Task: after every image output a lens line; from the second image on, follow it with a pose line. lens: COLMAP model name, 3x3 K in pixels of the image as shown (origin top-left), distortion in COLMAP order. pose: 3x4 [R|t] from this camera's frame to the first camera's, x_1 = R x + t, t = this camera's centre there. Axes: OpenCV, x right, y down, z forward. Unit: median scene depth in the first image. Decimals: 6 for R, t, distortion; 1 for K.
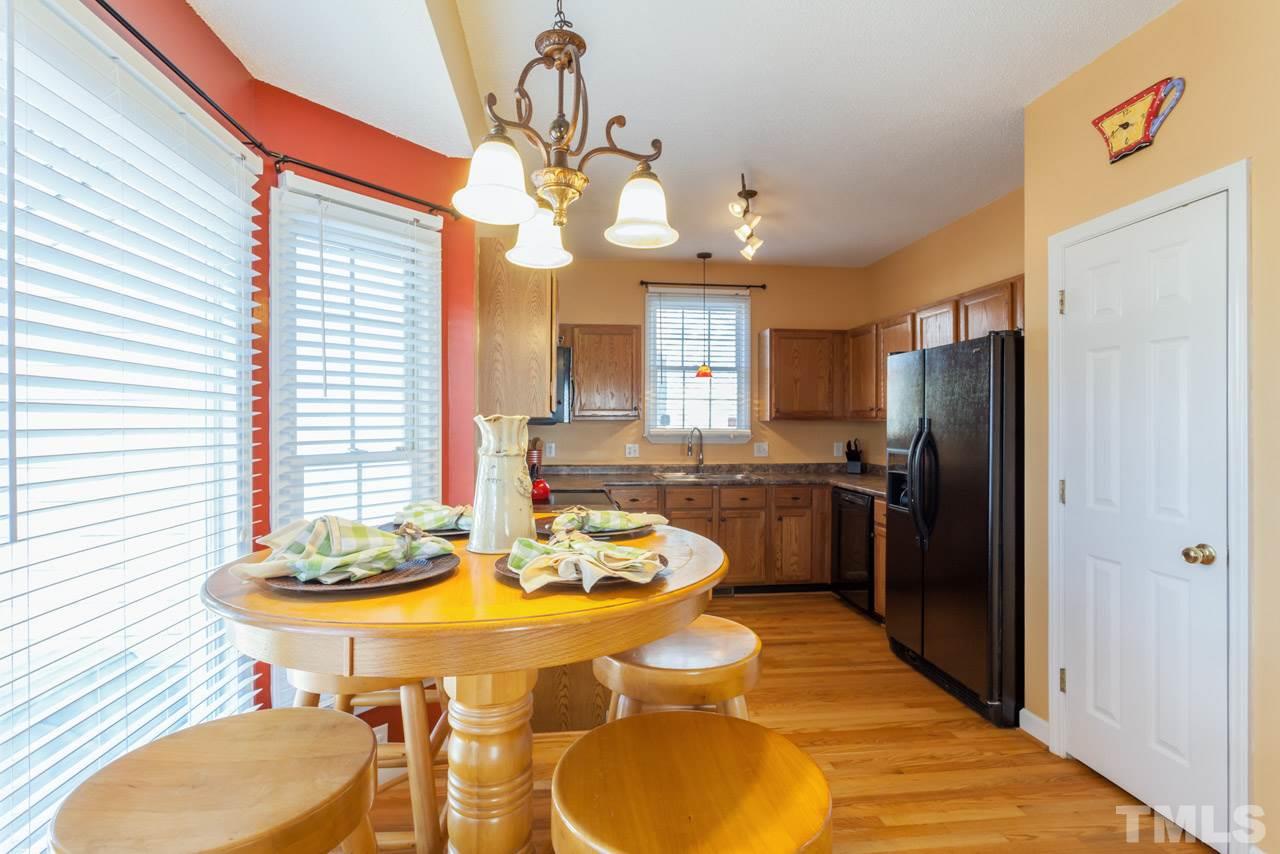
lens RADIAL K [[616.5, 0, 637.6], [0, 616.5, 427.7], [0, 0, 1]] dist [-0.000273, 0.000536]
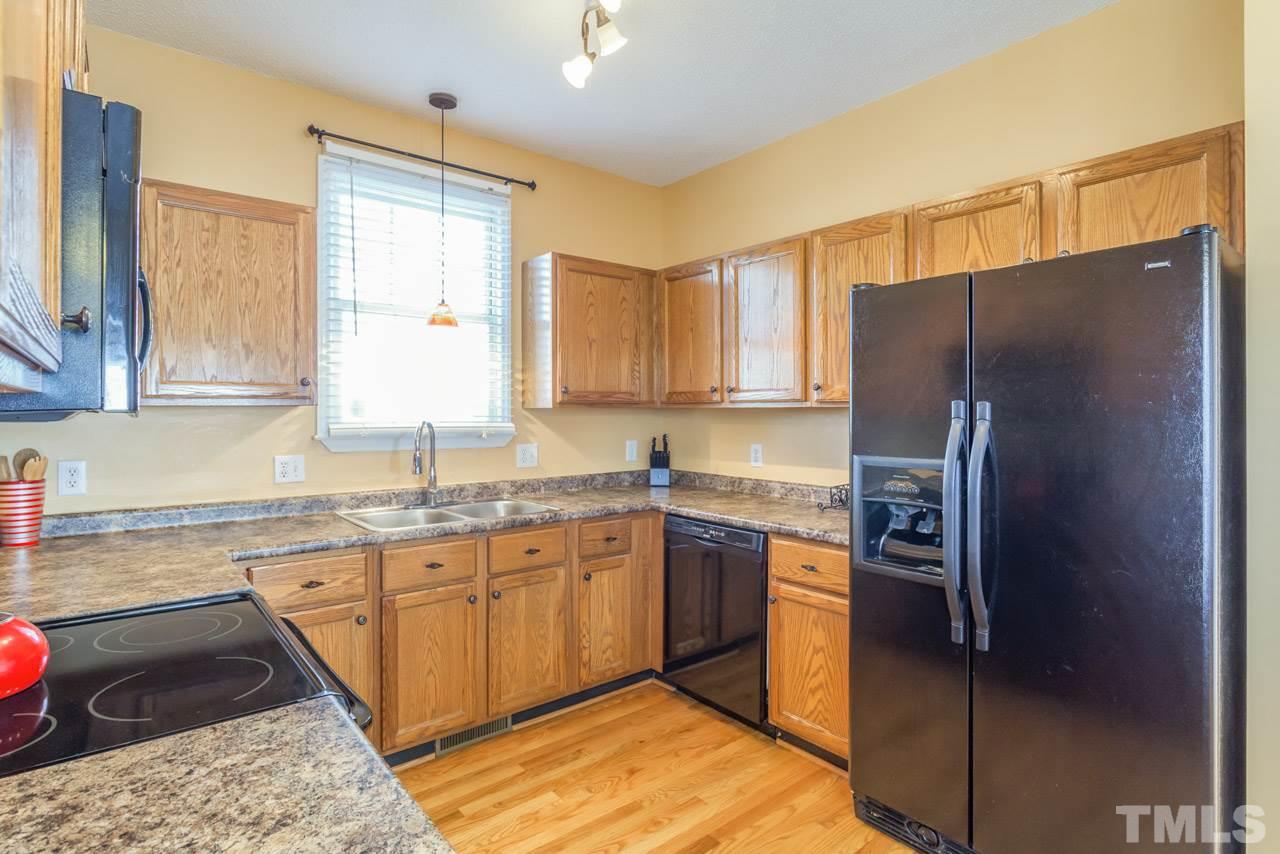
lens RADIAL K [[645.3, 0, 631.8], [0, 645.3, 413.8], [0, 0, 1]] dist [-0.010632, 0.003074]
pose [[0.848823, -0.004932, 0.528655, -0.049269], [0.006708, 0.999976, -0.001441, -0.003983], [-0.528635, 0.004770, 0.848836, 0.431582]]
